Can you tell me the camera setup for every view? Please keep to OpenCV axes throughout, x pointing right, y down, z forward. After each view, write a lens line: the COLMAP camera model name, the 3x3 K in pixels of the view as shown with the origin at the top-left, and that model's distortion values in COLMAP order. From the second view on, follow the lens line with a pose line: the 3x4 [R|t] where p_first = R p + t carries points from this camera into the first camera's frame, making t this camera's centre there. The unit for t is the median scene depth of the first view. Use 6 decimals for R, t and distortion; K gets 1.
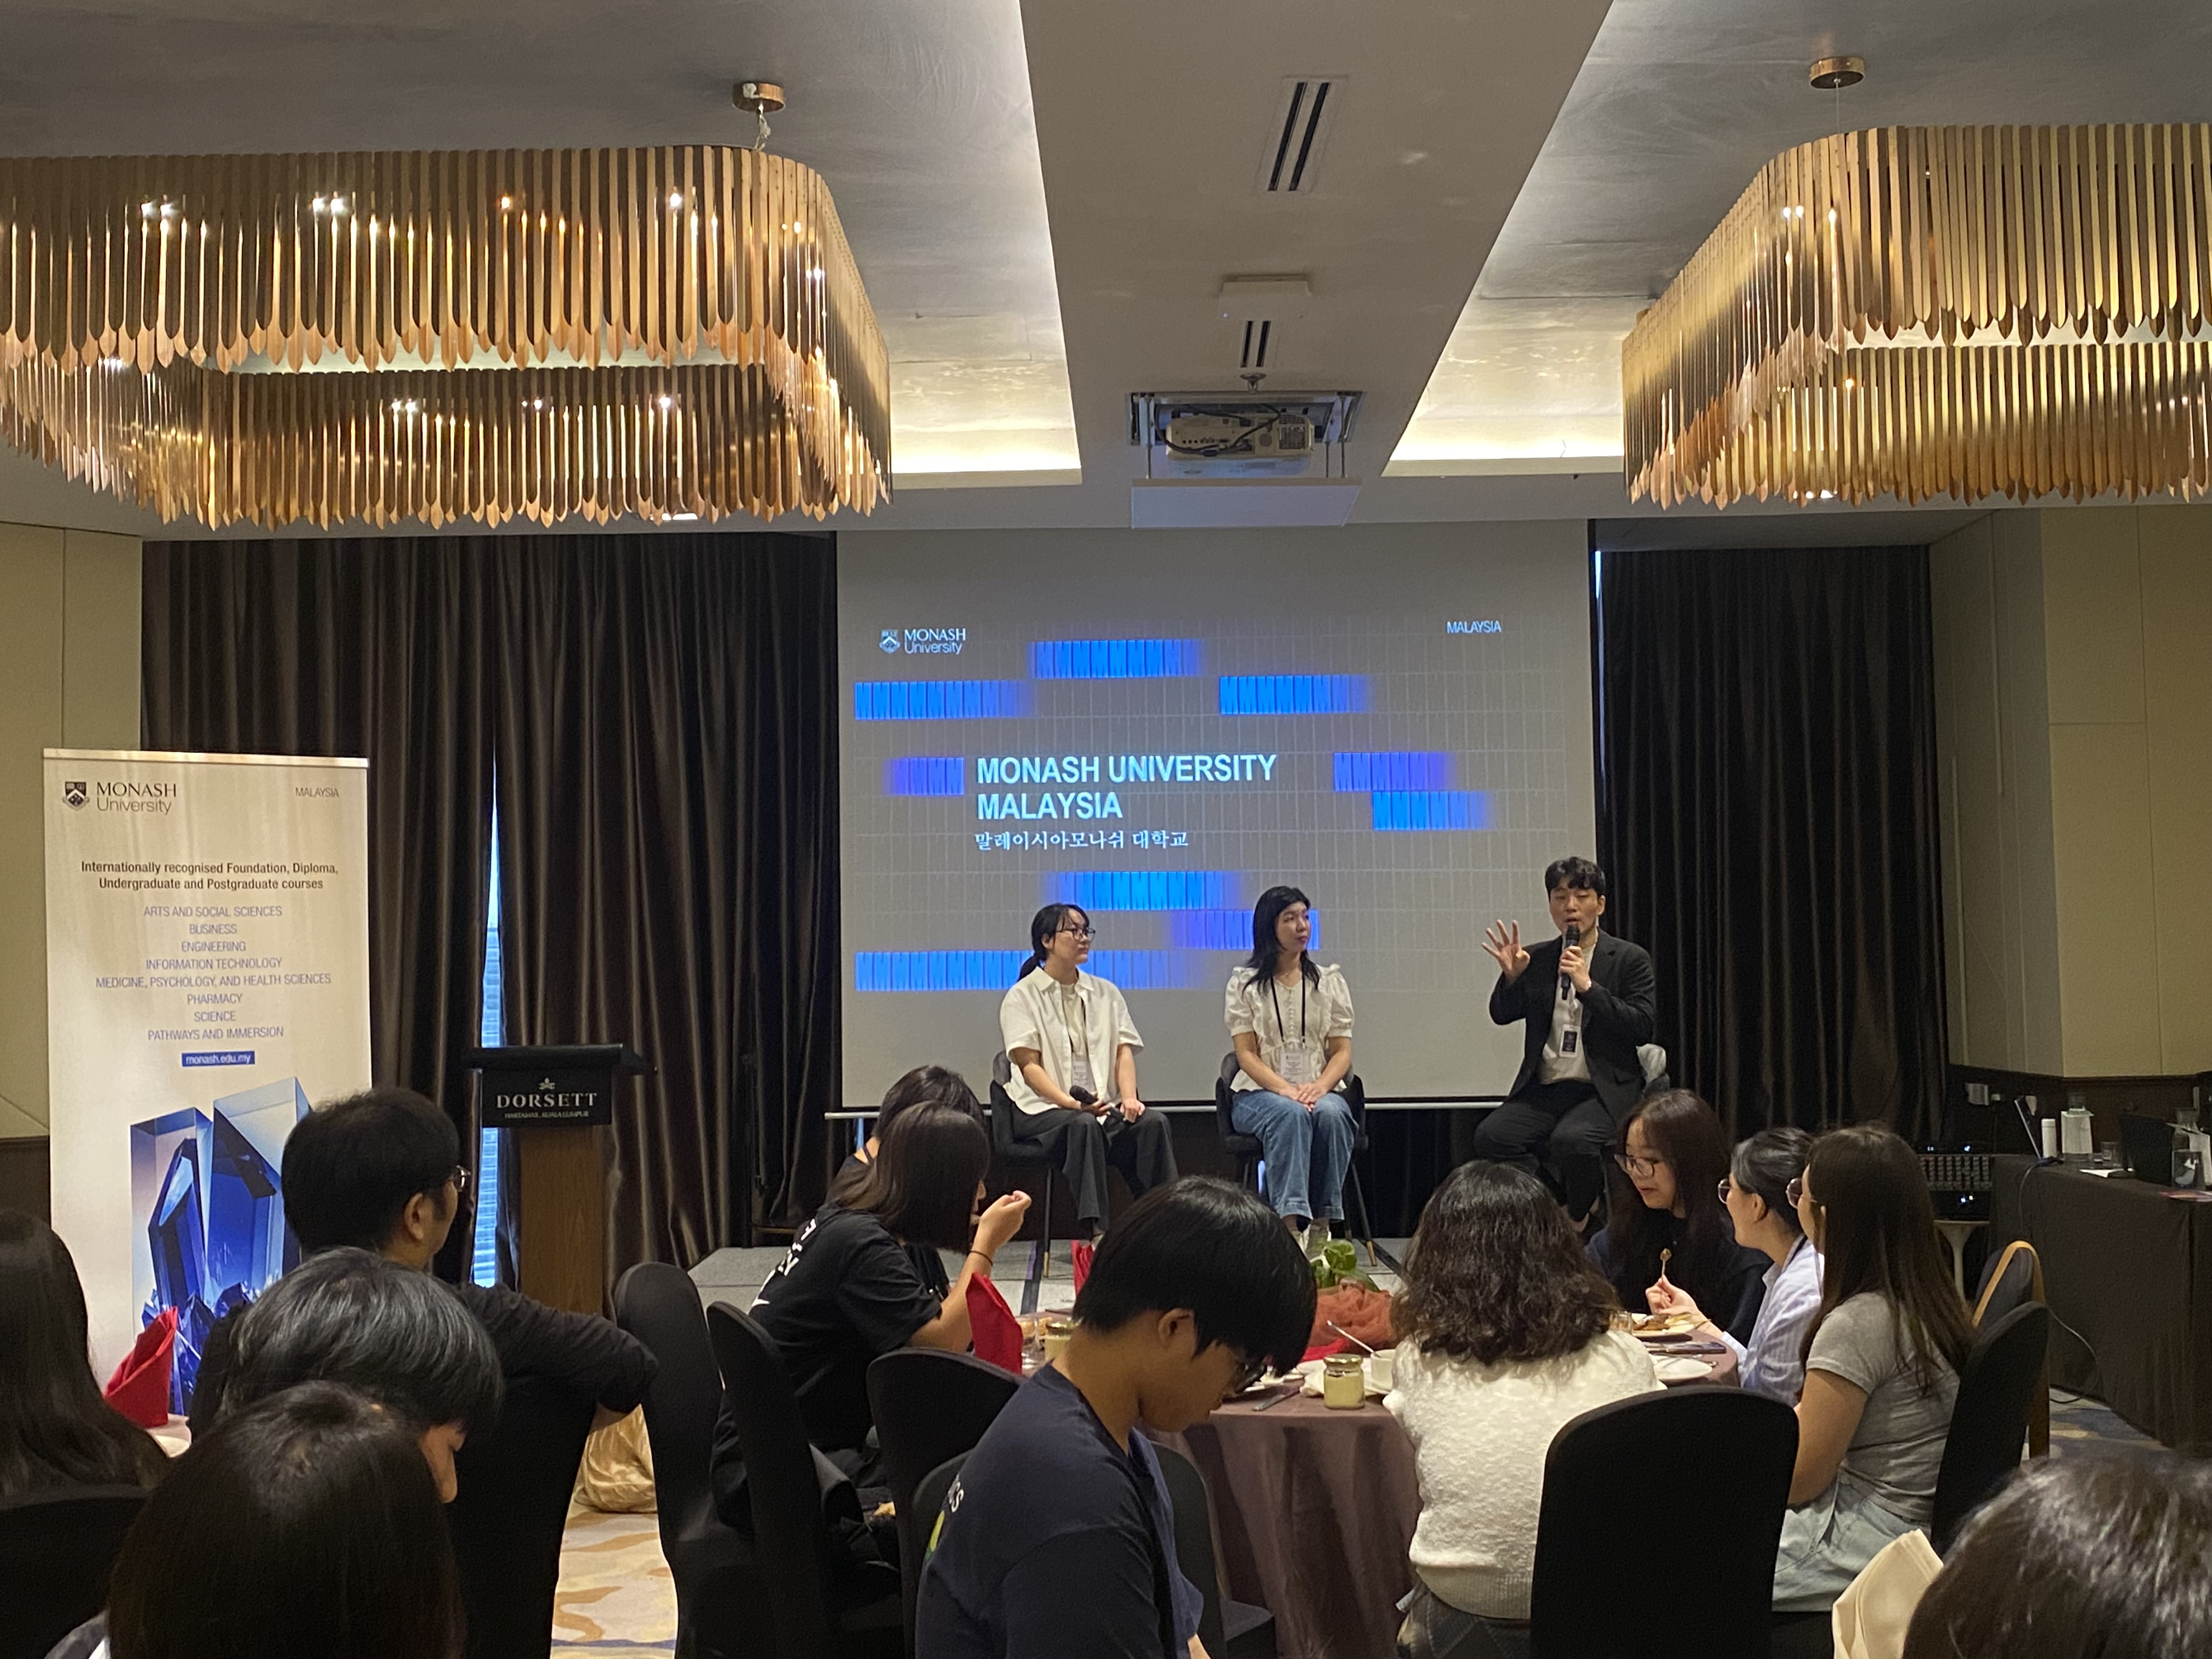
lens RADIAL K [[2520.9, 0, 1111.6], [0, 2520.9, 819.8], [0, 0, 1]] dist [-0.013589, 0.000000]
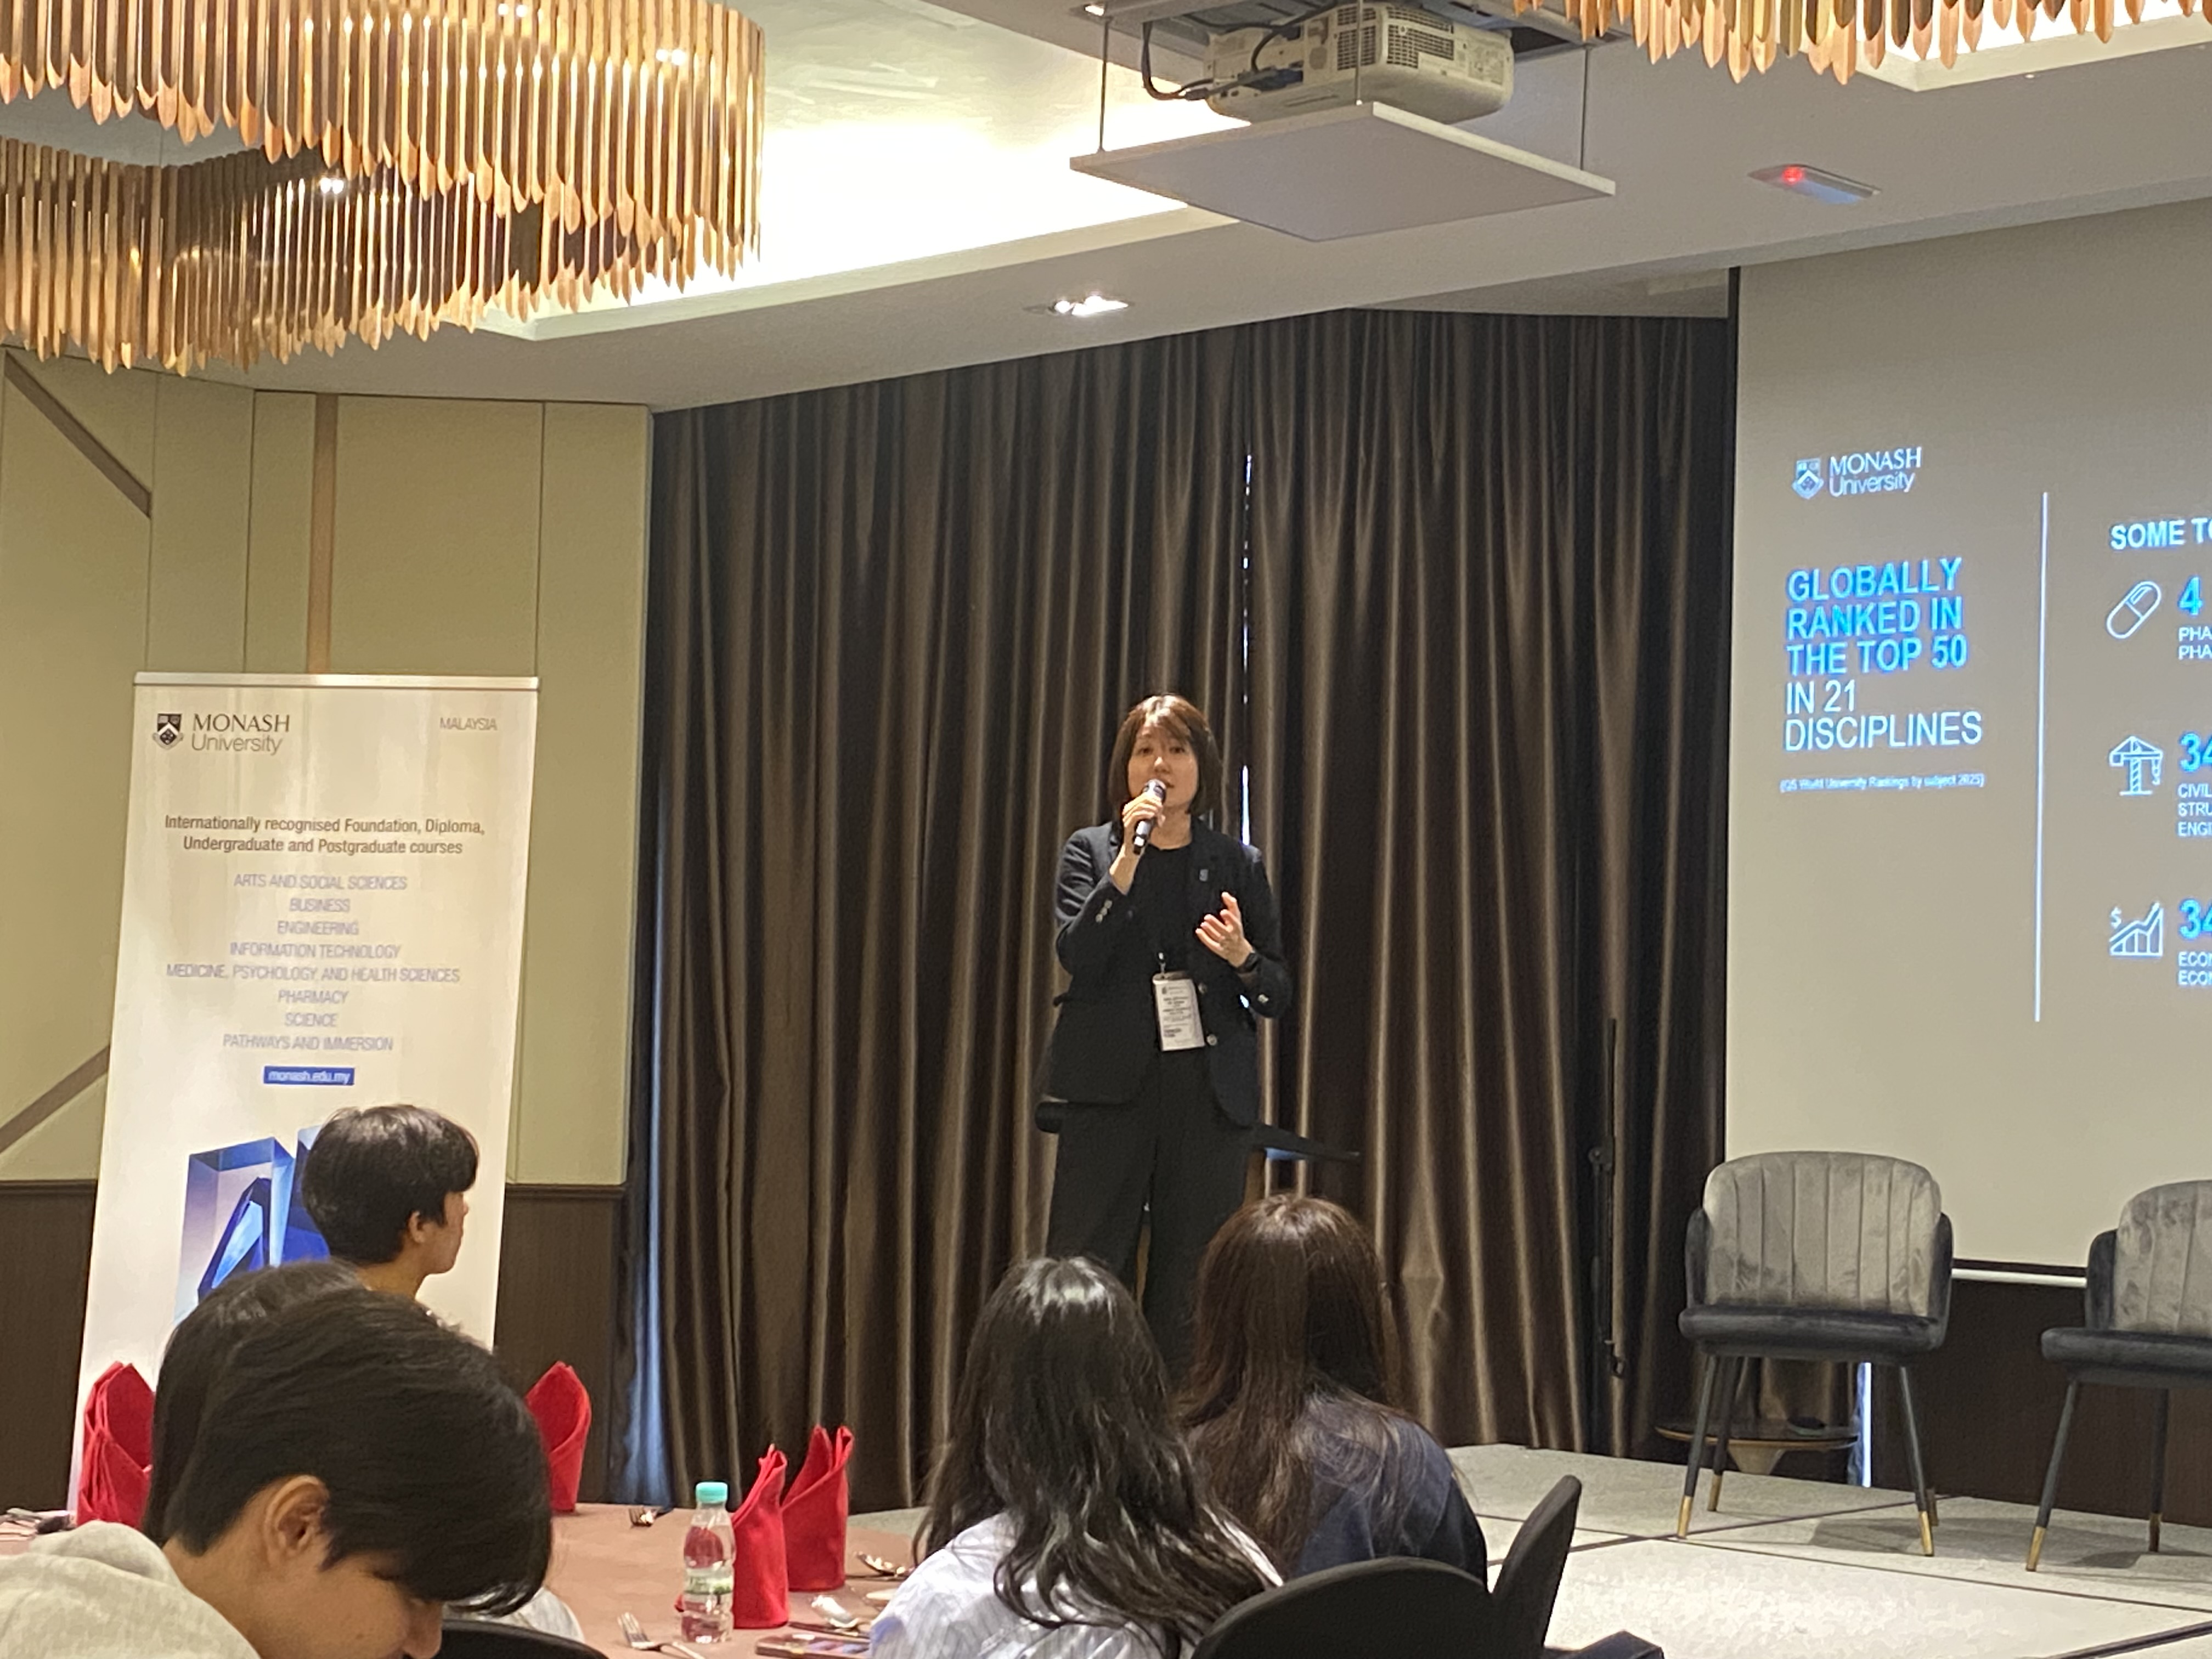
lens RADIAL K [[3676.9, 0, 1116.3], [0, 3676.9, 839.2], [0, 0, 1]] dist [0.192862, 0.000000]
pose [[0.732973, -0.003530, -0.680249, 0.568168], [0.000788, 0.999990, -0.004341, 0.028012], [0.680258, 0.002646, 0.732968, 0.335573]]
